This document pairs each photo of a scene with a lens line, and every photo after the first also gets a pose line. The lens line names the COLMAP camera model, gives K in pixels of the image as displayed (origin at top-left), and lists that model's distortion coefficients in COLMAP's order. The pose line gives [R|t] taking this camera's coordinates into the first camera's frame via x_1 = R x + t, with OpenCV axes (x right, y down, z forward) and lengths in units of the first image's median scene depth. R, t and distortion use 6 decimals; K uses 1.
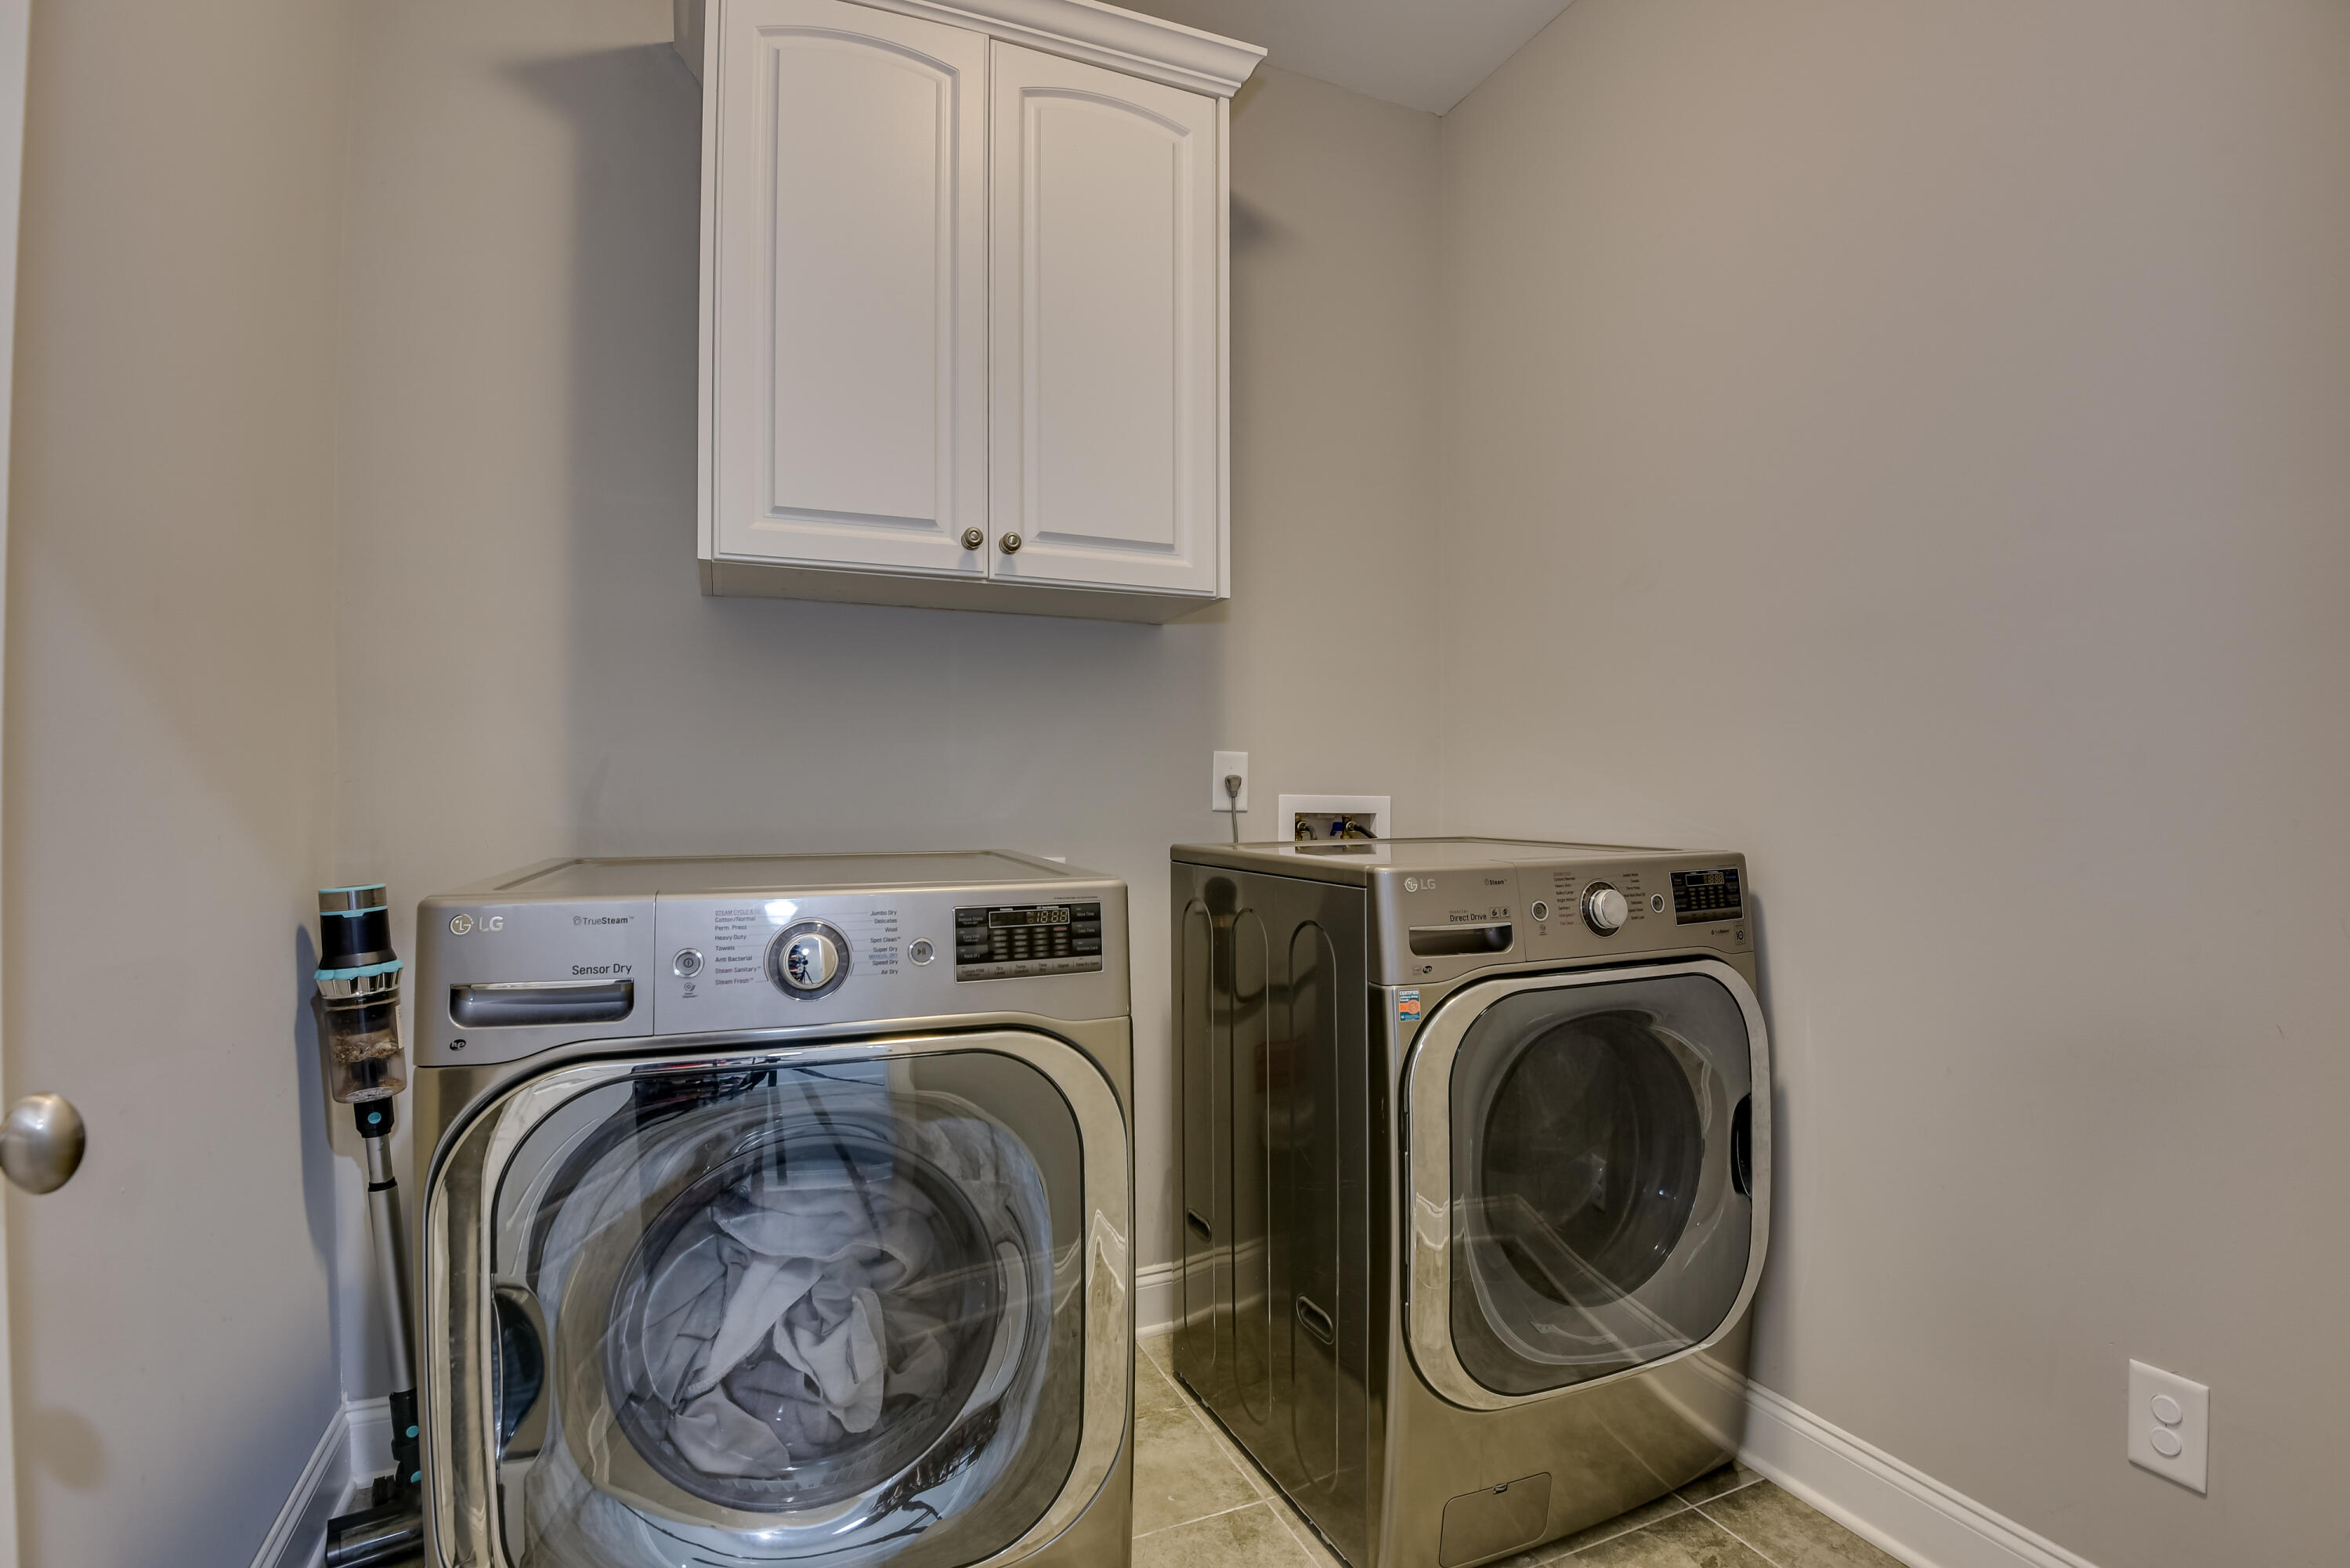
lens RADIAL K [[1078.9, 0, 1193.2], [0, 1078.9, 797.6], [0, 0, 1]] dist [0.021603, -0.019126]
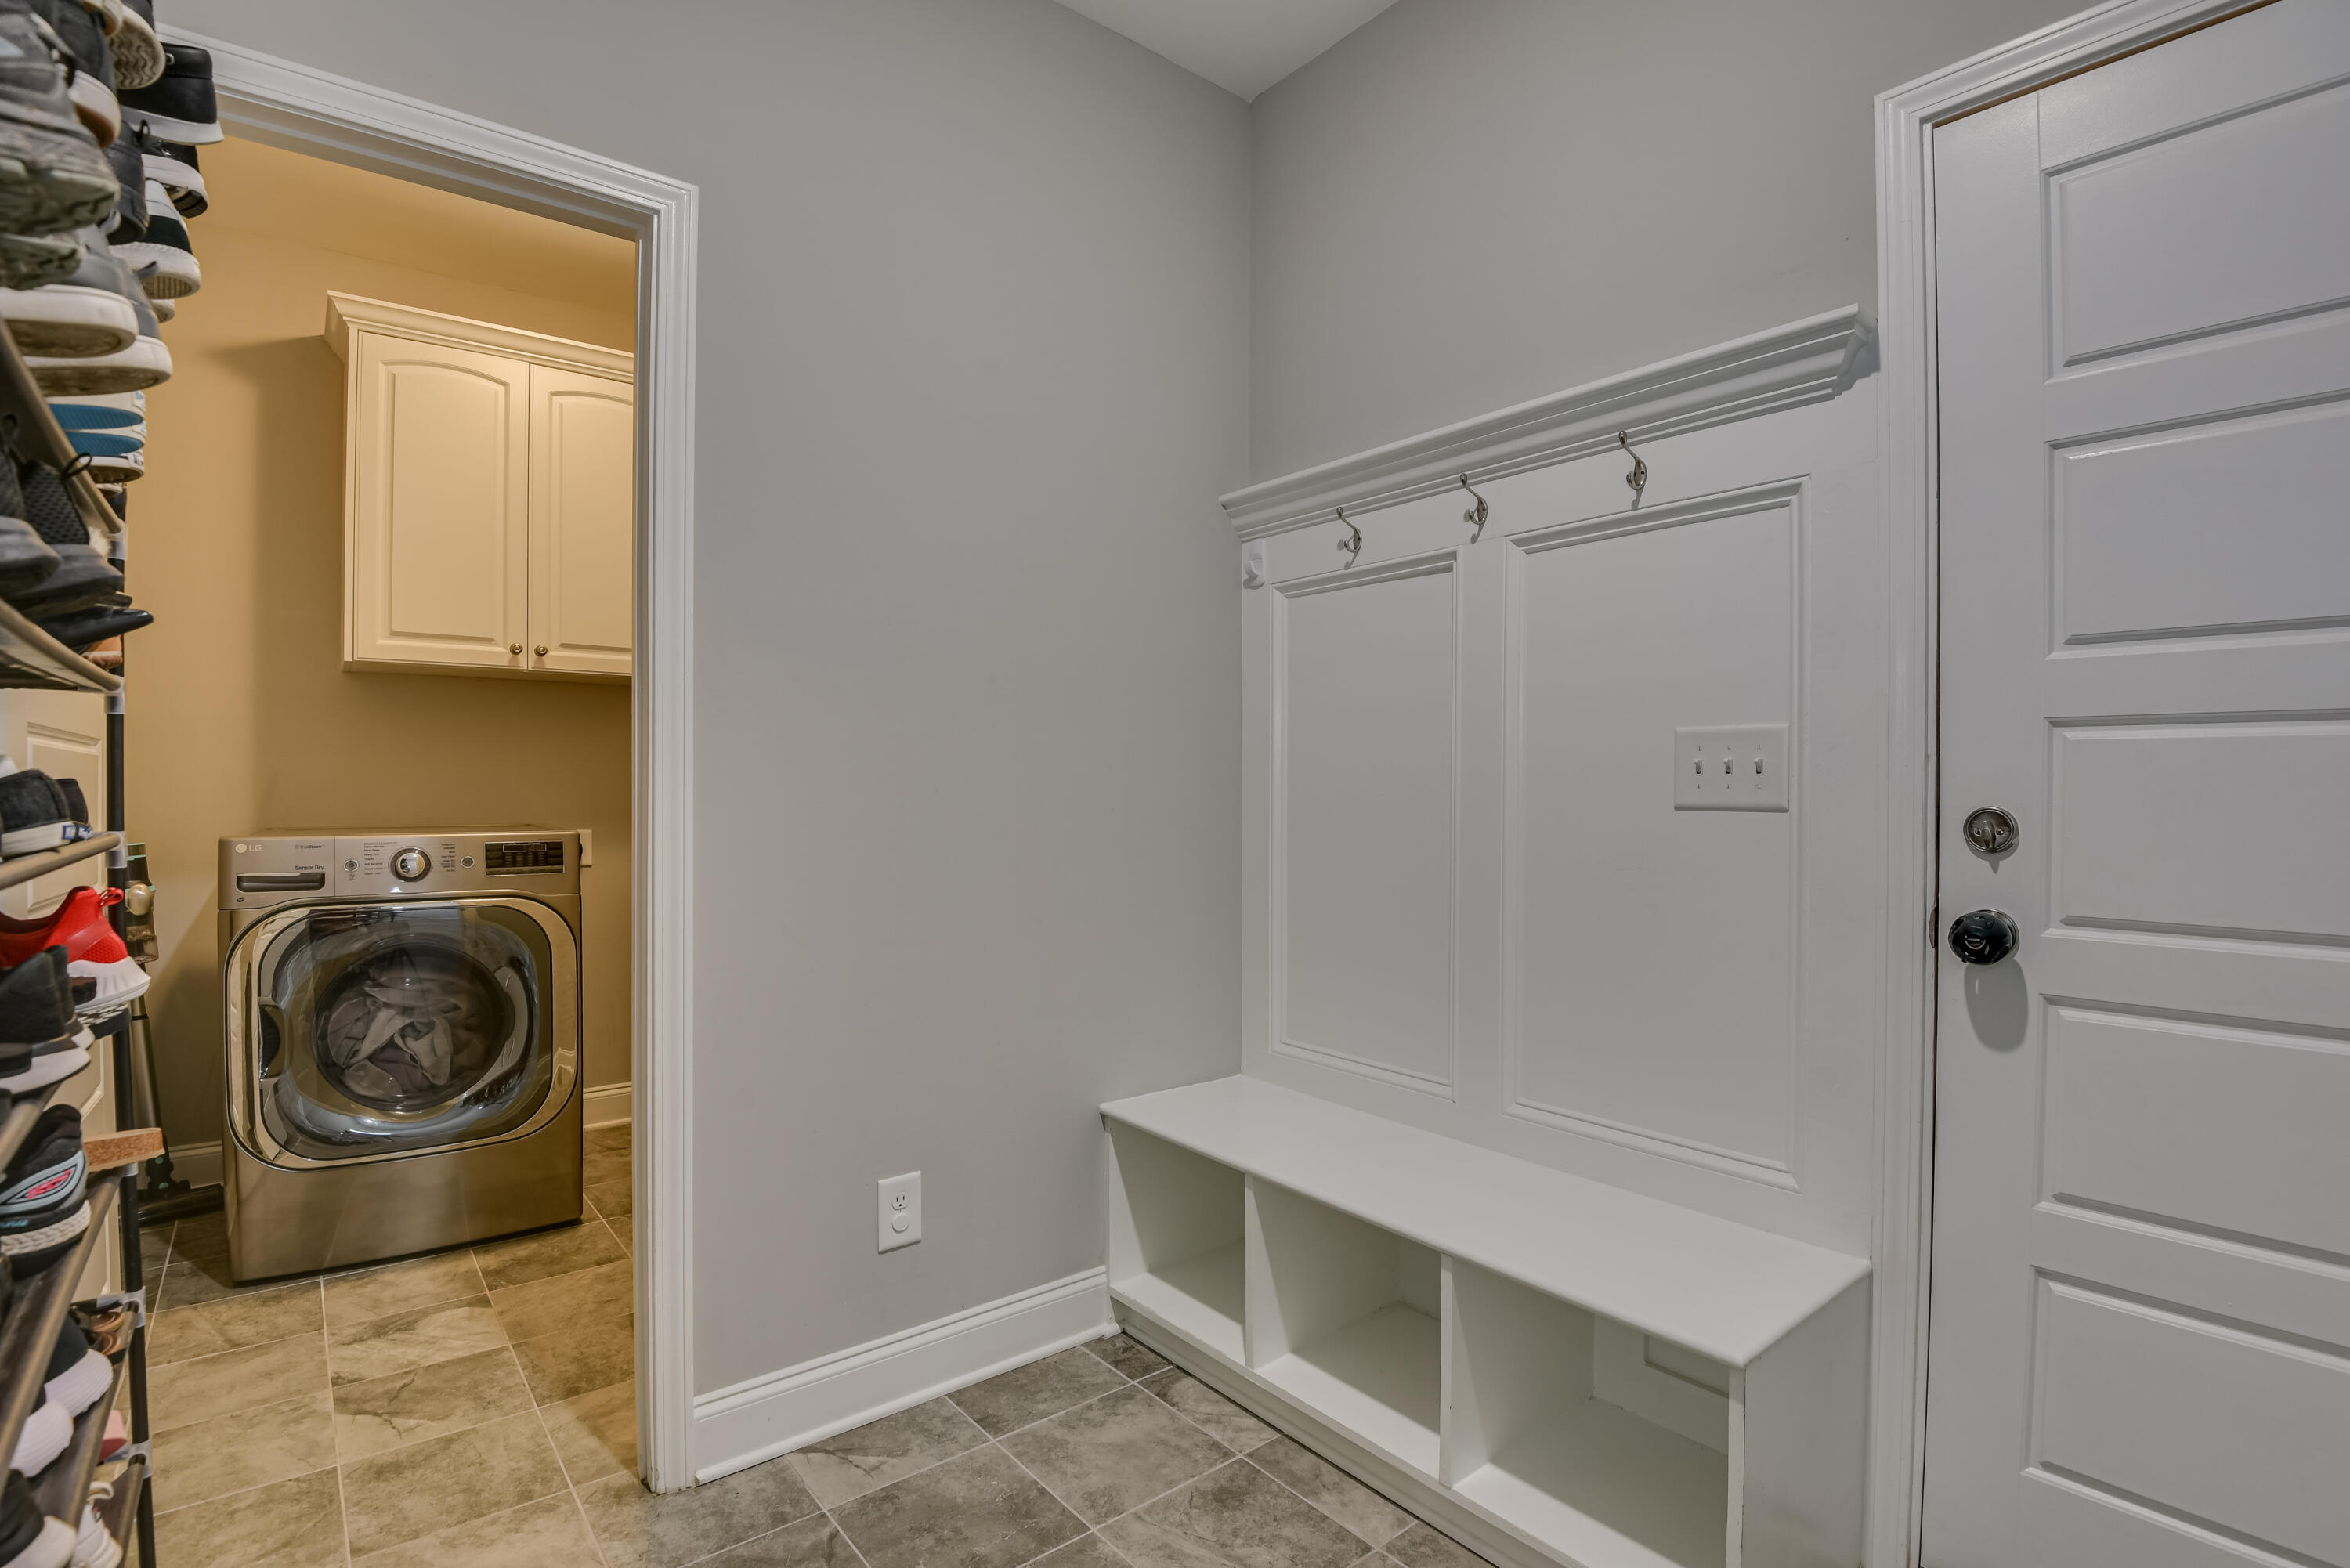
lens RADIAL K [[1118.7, 0, 1175.0], [0, 1118.7, 791.8], [0, 0, 1]] dist [0.001901, -0.007453]
pose [[0.970196, -0.003196, 0.242298, 0.591314], [0.002986, 0.999995, 0.001233, -0.001000], [-0.242301, -0.000472, 0.970201, -1.553851]]
